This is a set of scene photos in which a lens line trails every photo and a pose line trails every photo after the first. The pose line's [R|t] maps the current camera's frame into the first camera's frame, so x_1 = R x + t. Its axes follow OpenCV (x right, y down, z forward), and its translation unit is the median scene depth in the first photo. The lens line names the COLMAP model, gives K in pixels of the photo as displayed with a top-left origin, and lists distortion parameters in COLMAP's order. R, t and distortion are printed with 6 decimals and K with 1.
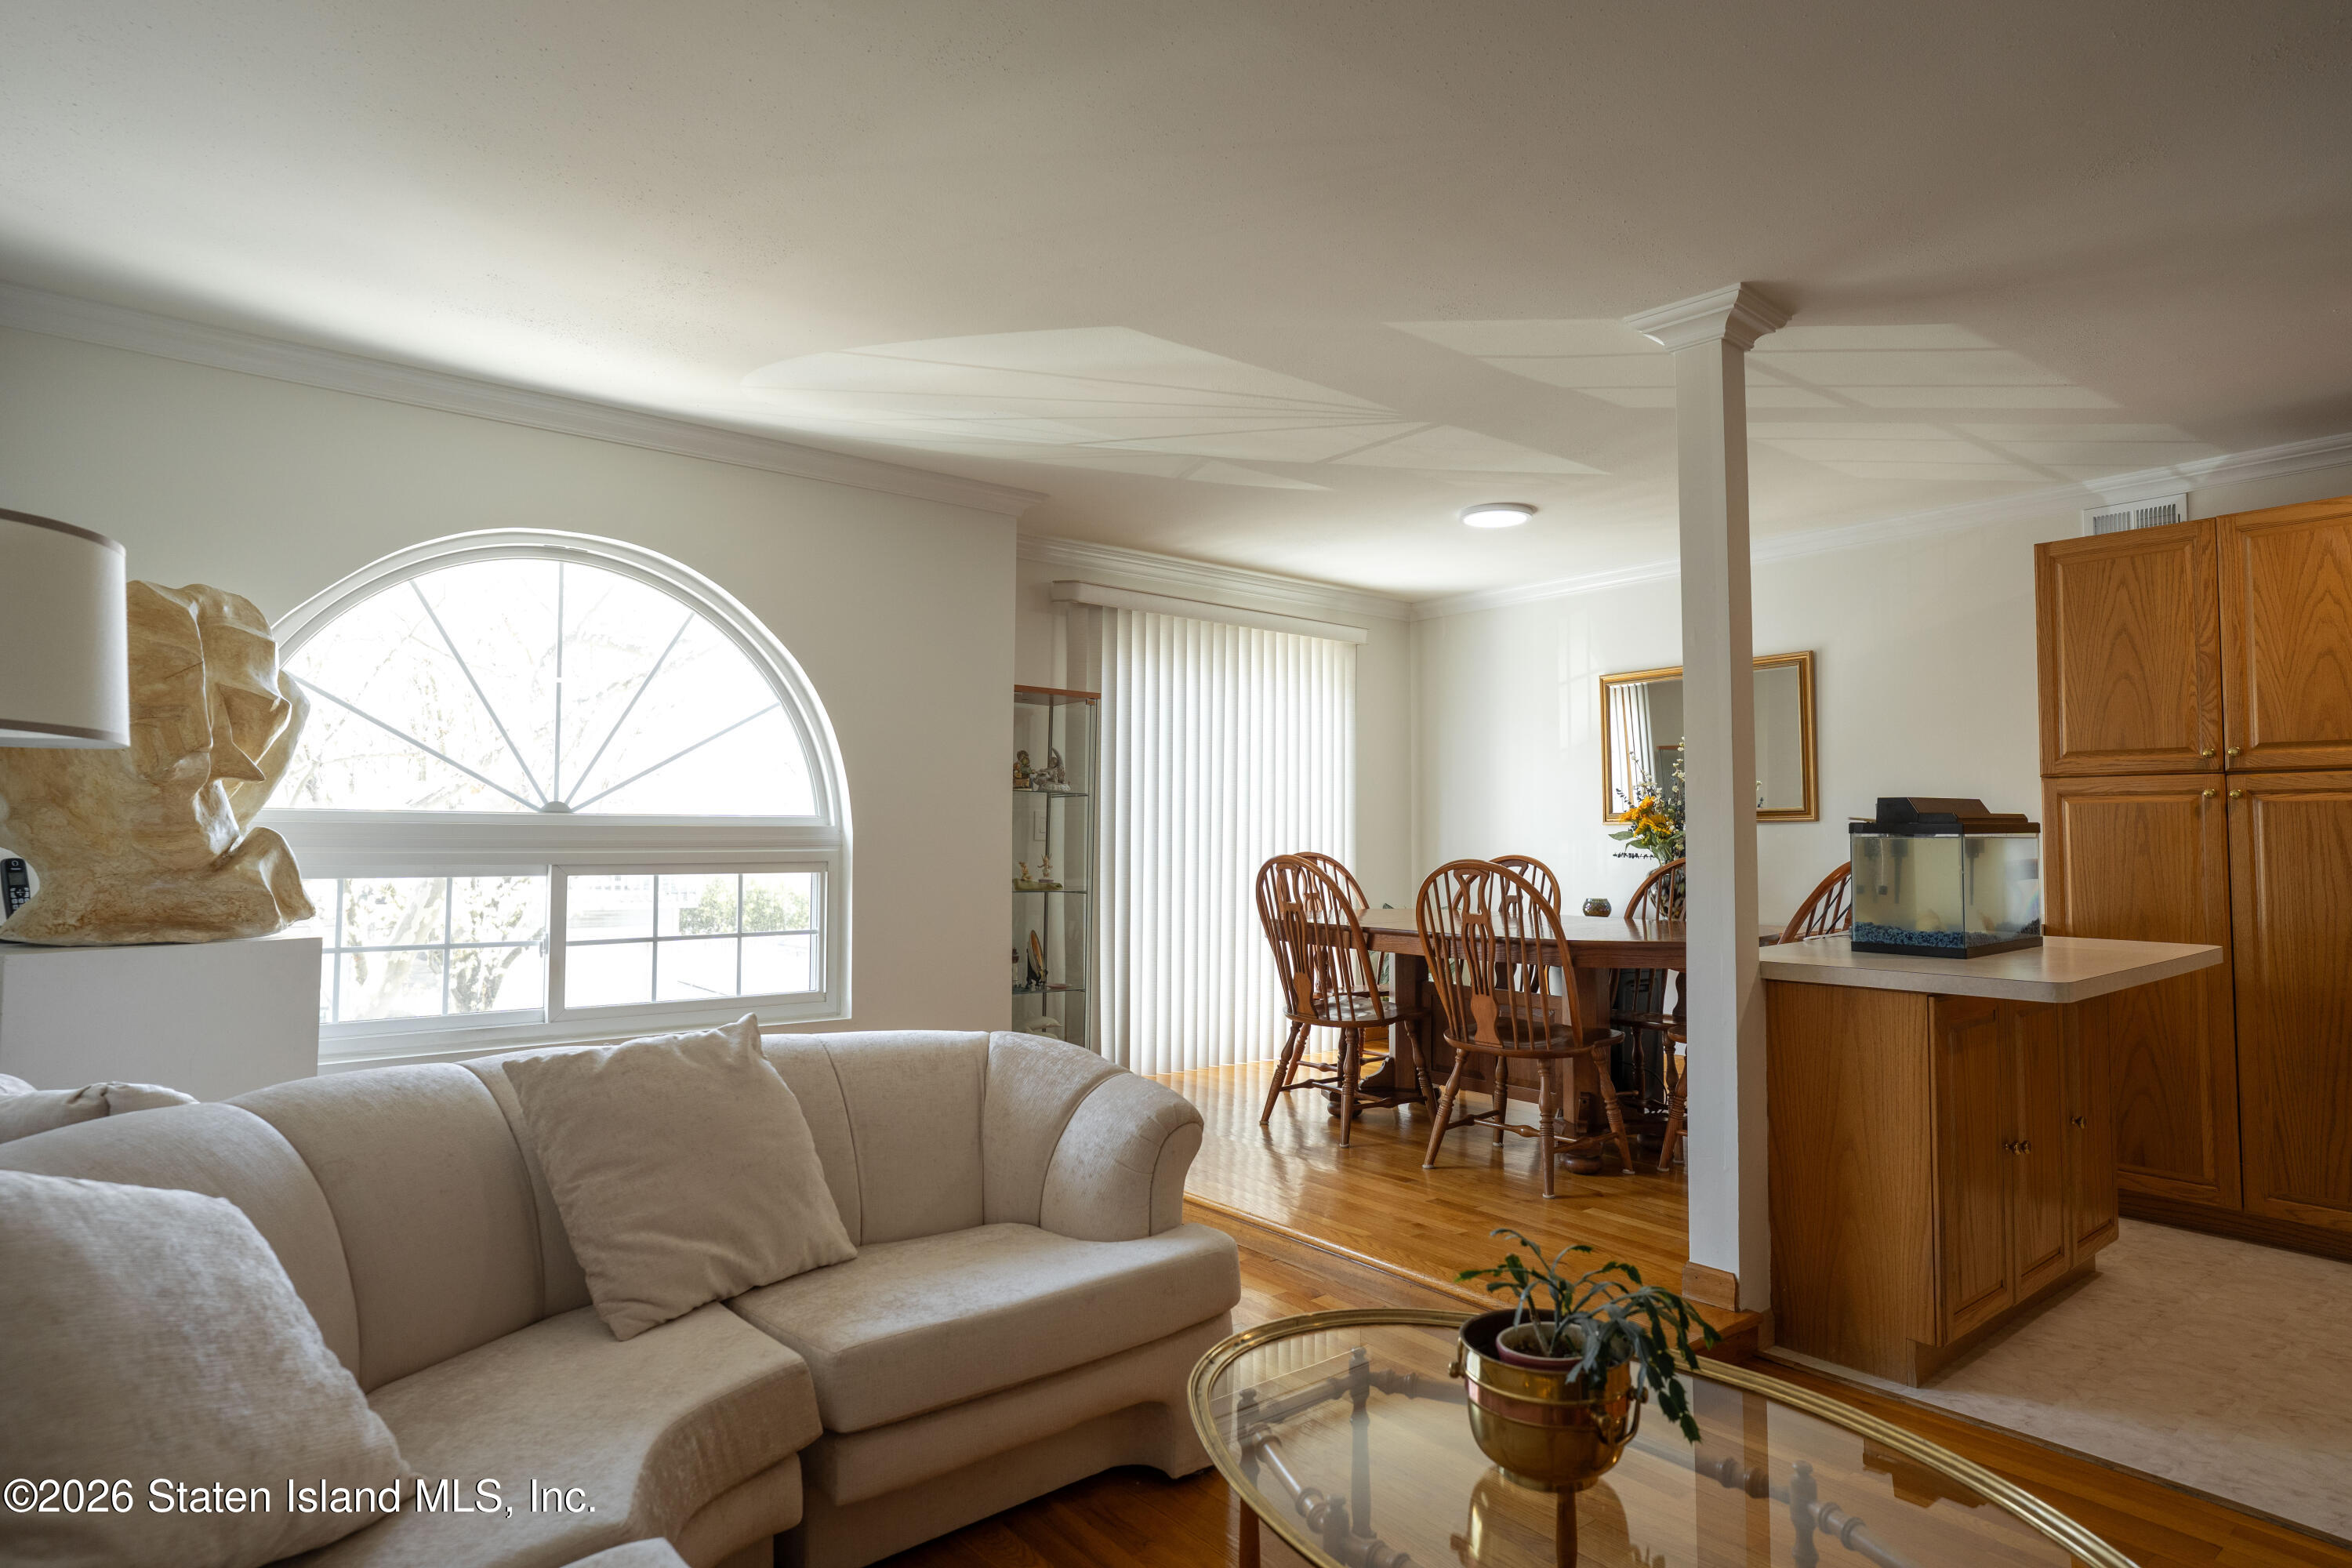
lens RADIAL K [[1285.8, 0, 1174.7], [0, 1285.8, 771.1], [0, 0, 1]] dist [-0.049282, 0.038907]
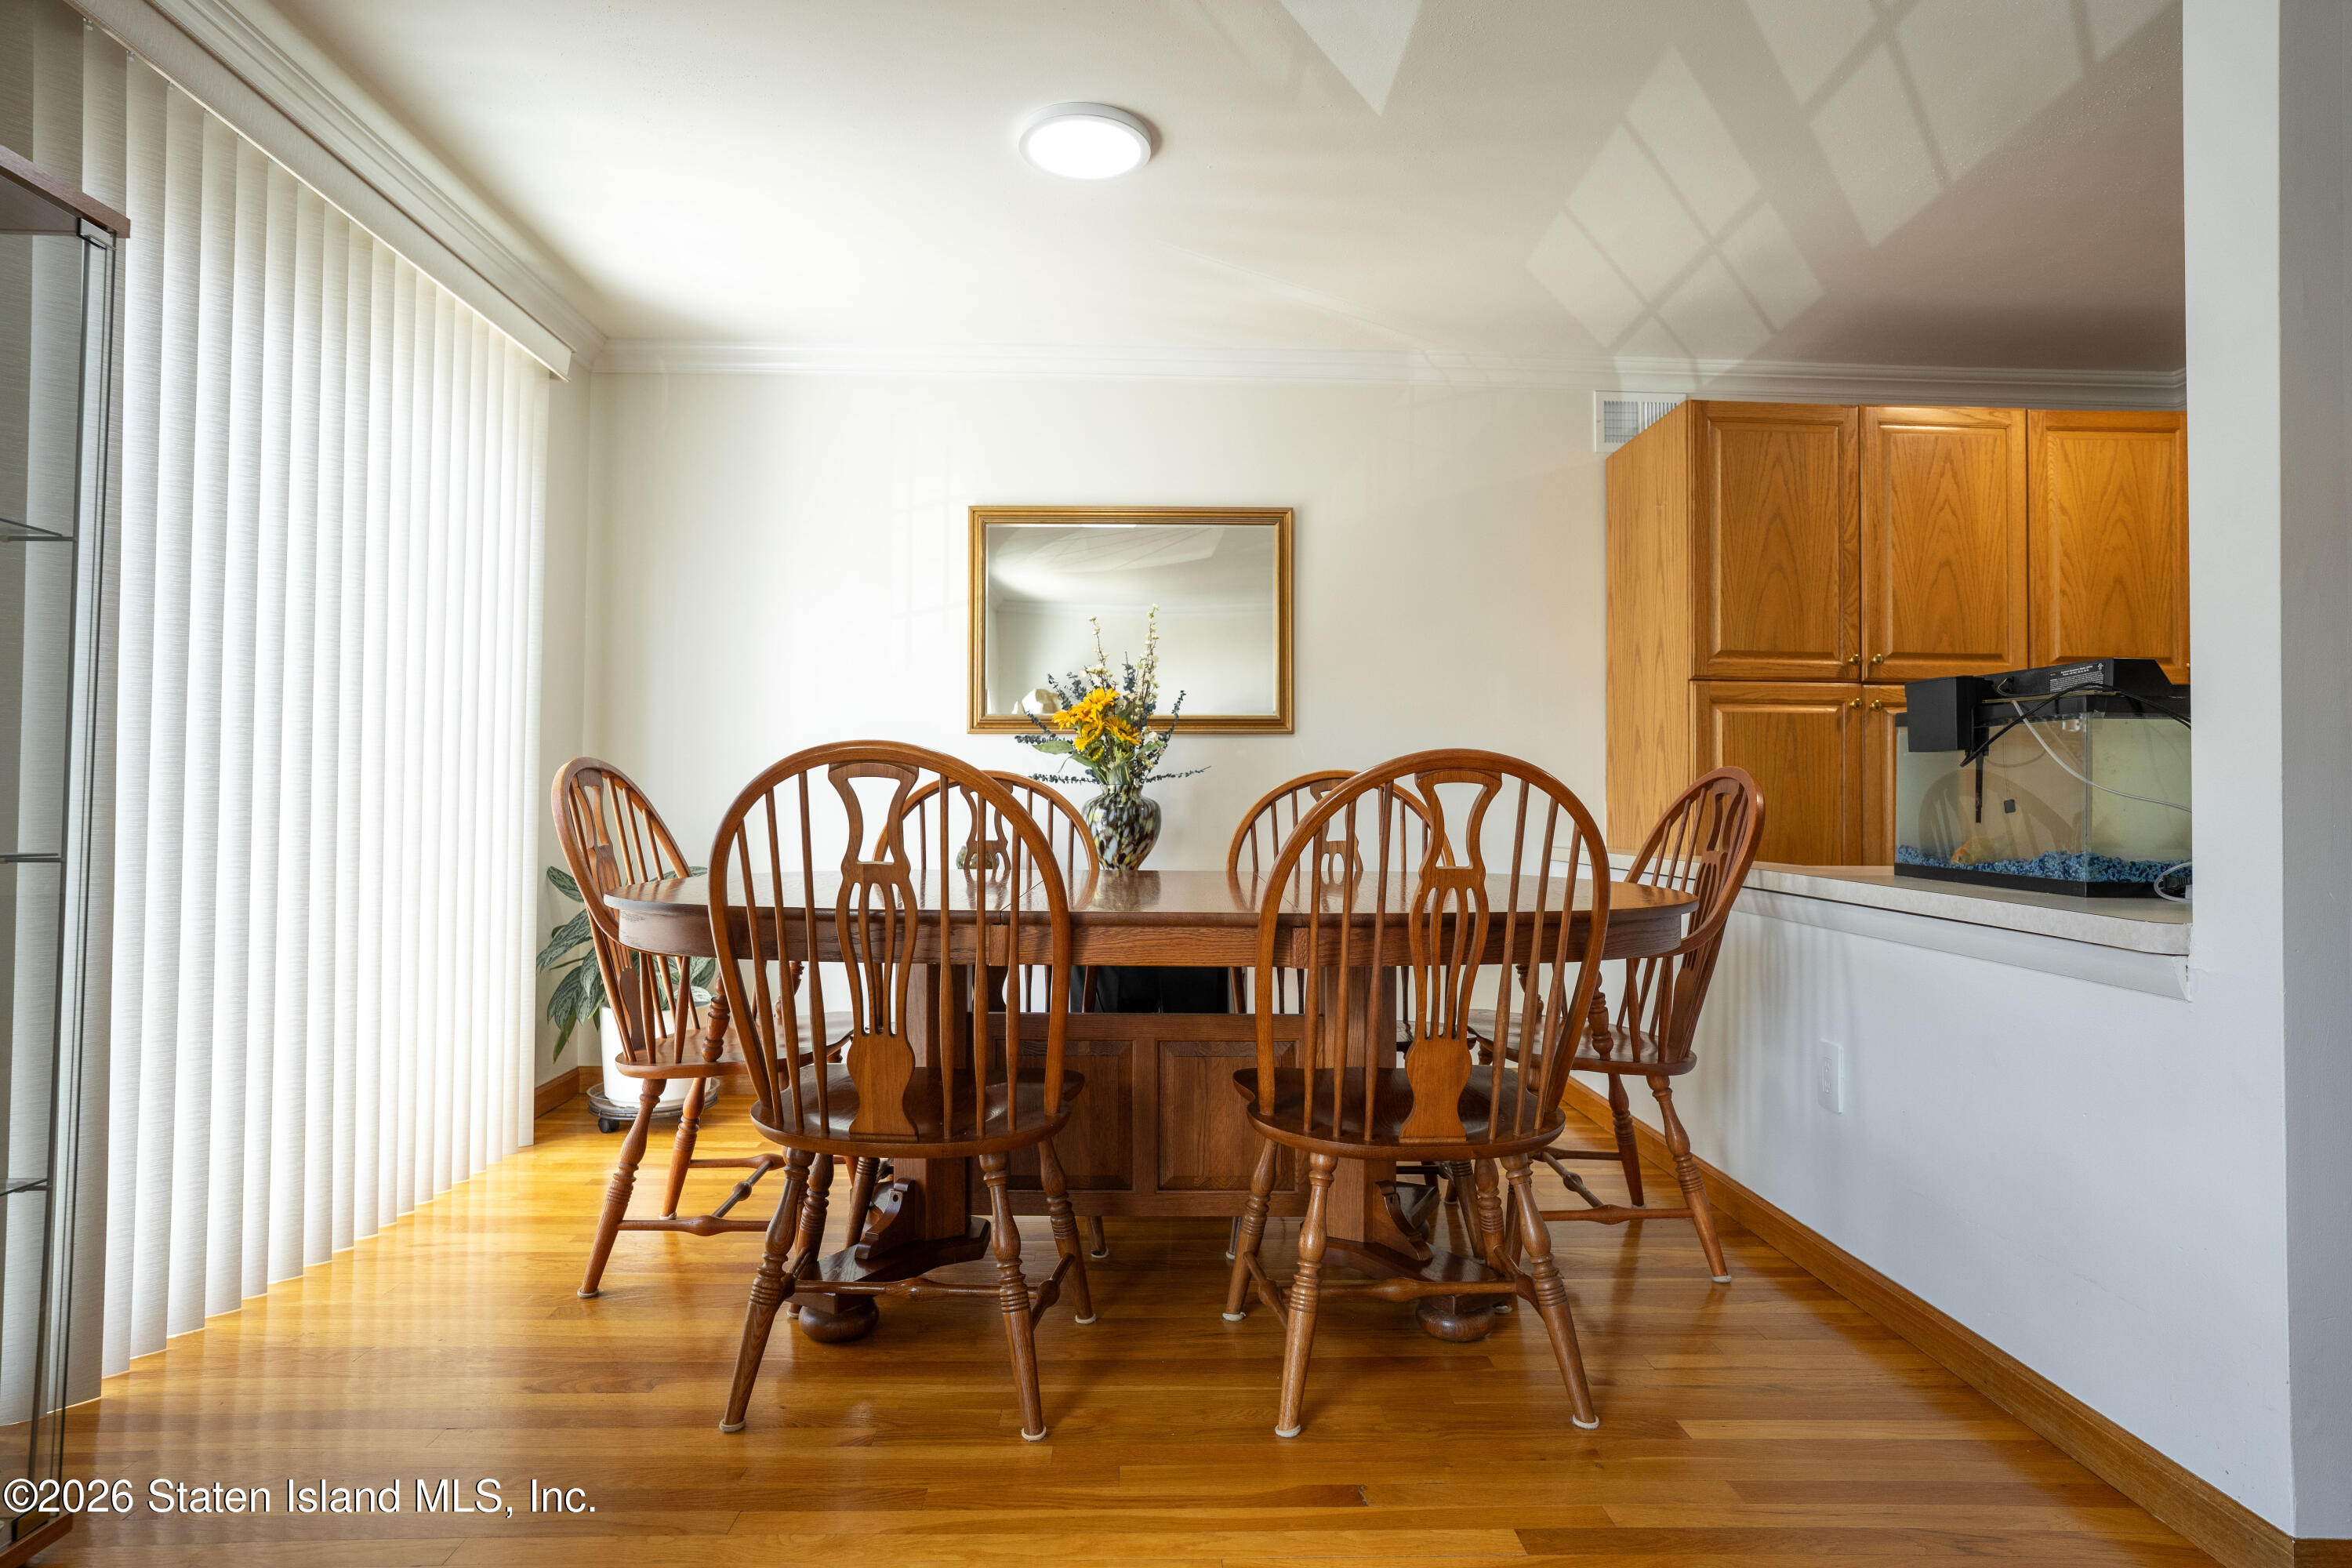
lens RADIAL K [[1285.8, 0, 1174.7], [0, 1285.8, 771.1], [0, 0, 1]] dist [-0.049282, 0.038907]
pose [[0.594052, 0.018444, 0.804215, -0.227091], [-0.045519, 0.998906, 0.010715, 0.084154], [-0.803137, -0.042972, 0.594242, 0.906390]]
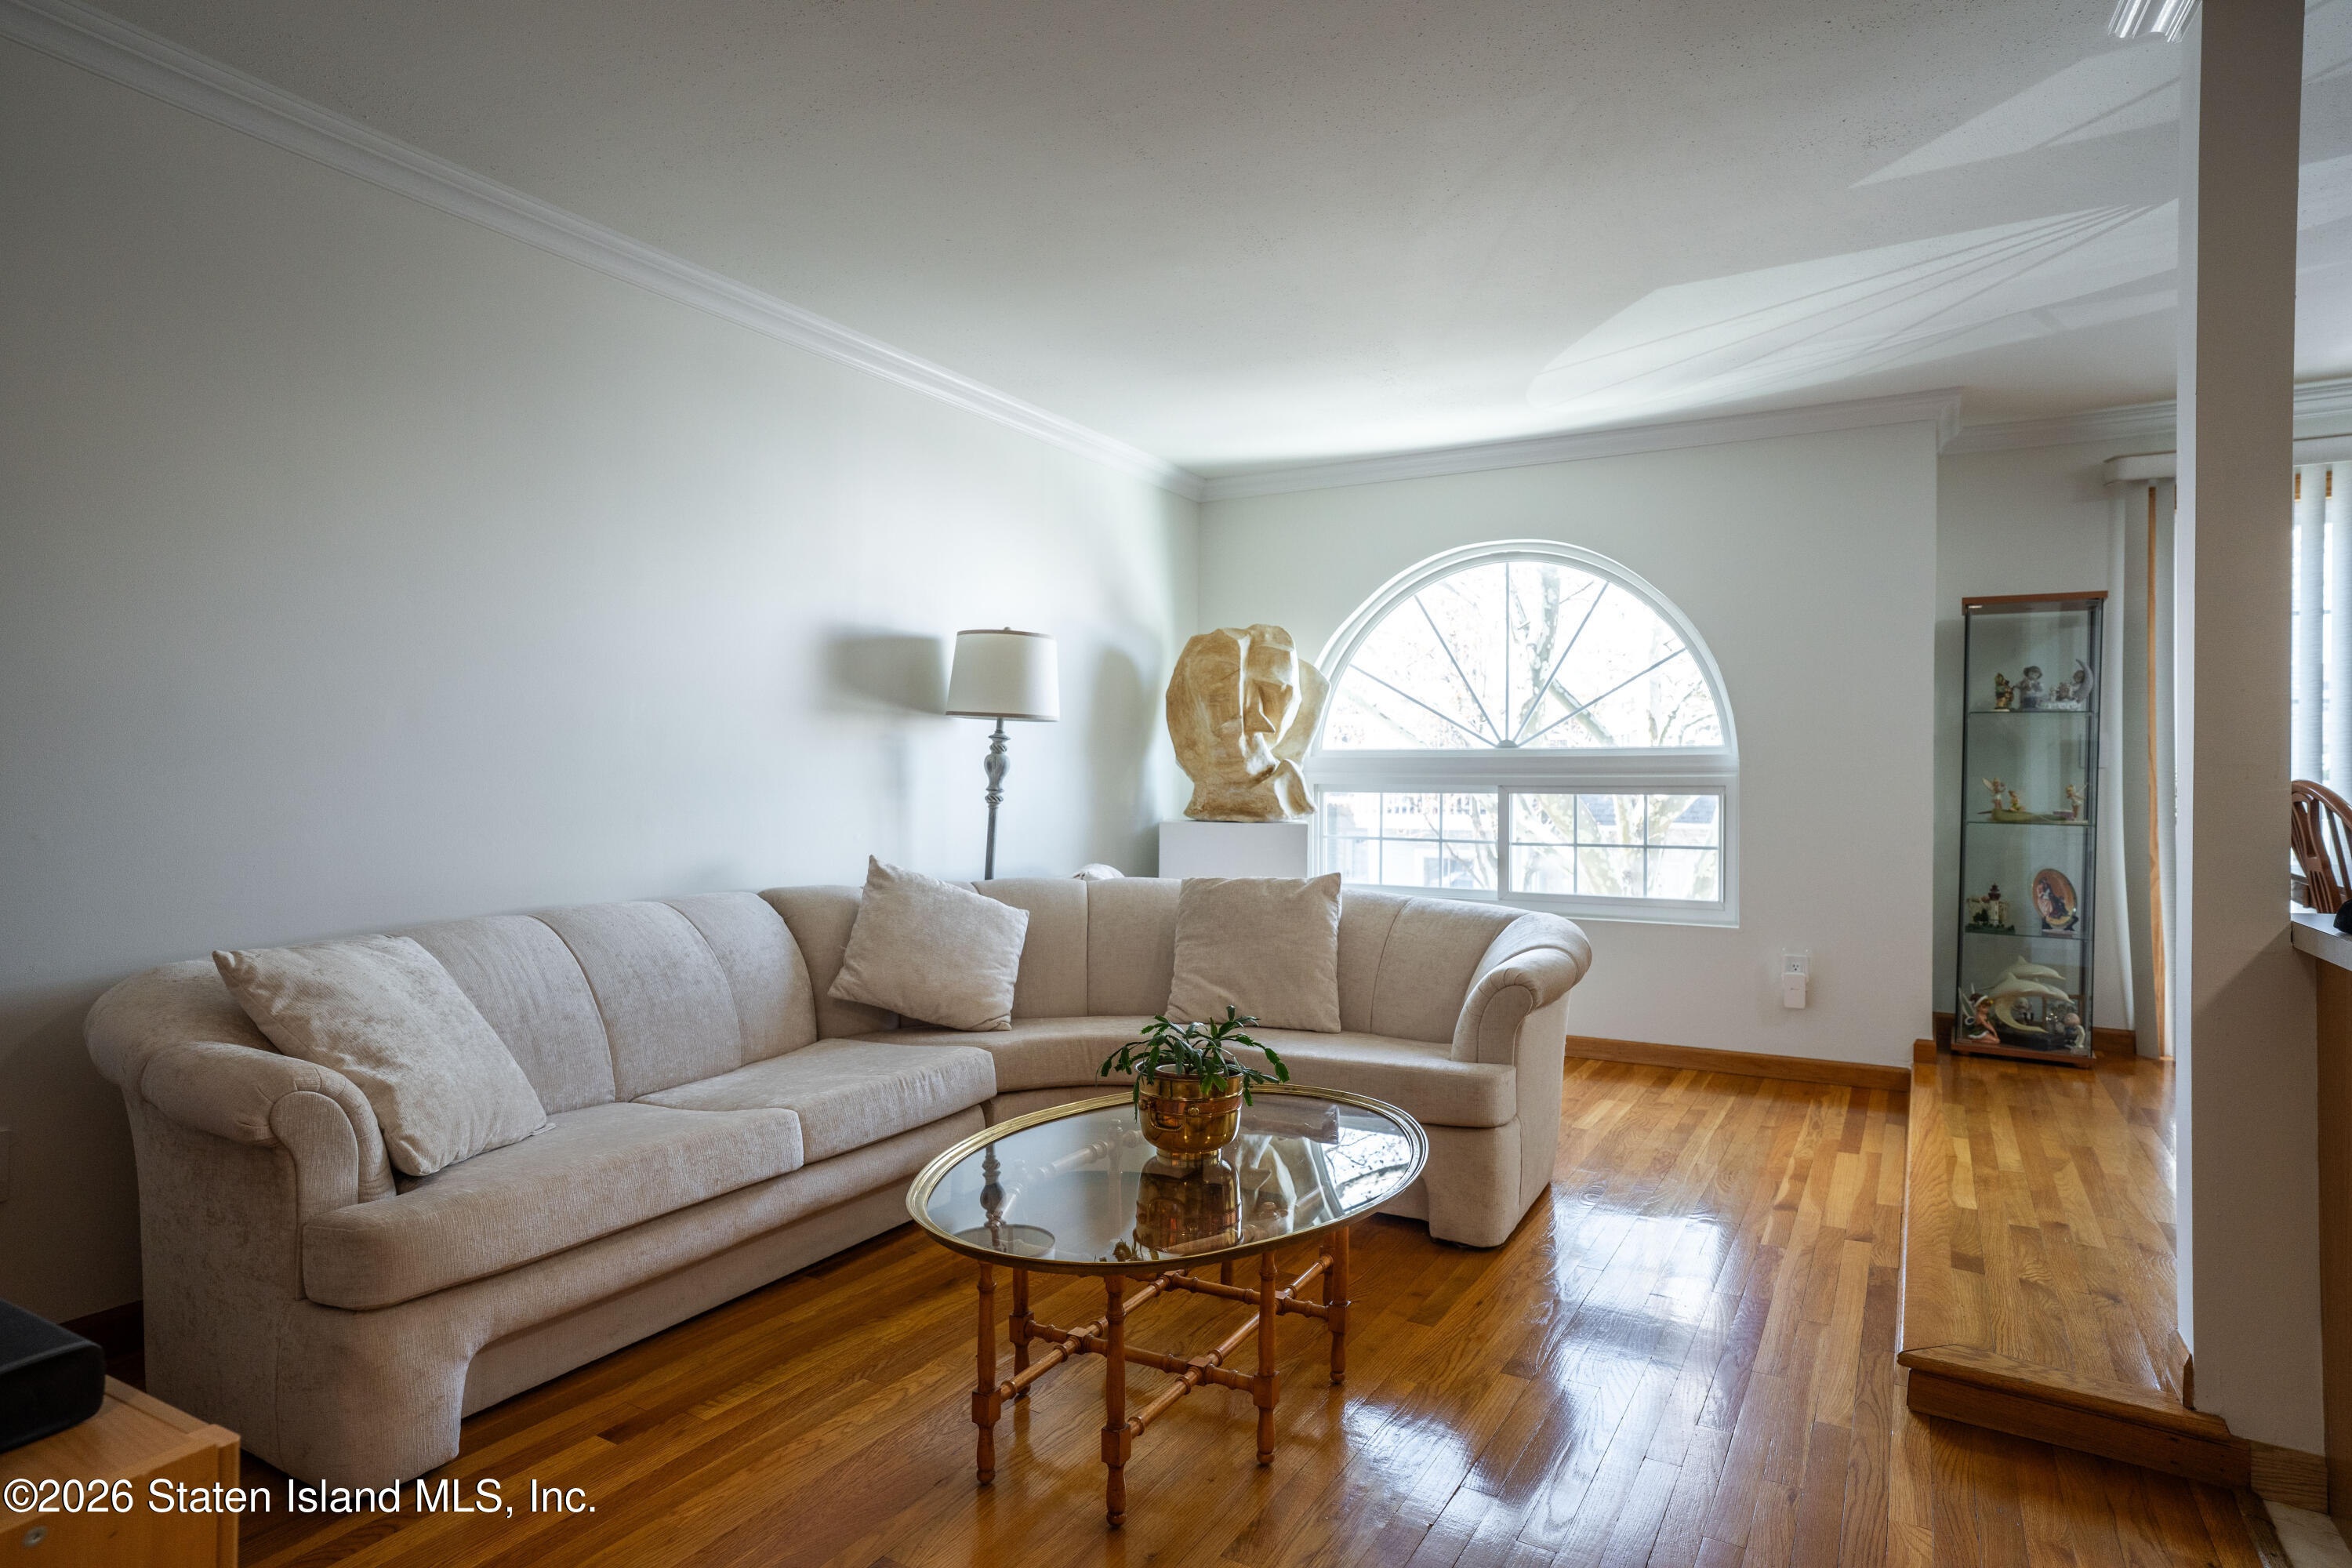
lens RADIAL K [[1293.3, 0, 1169.3], [0, 1293.3, 780.6], [0, 0, 1]] dist [-0.055379, 0.052036]
pose [[0.356552, -0.000045, -0.934275, 0.753999], [0.046077, 0.998784, 0.017536, 0.030151], [0.933139, -0.049301, 0.356121, 0.190130]]
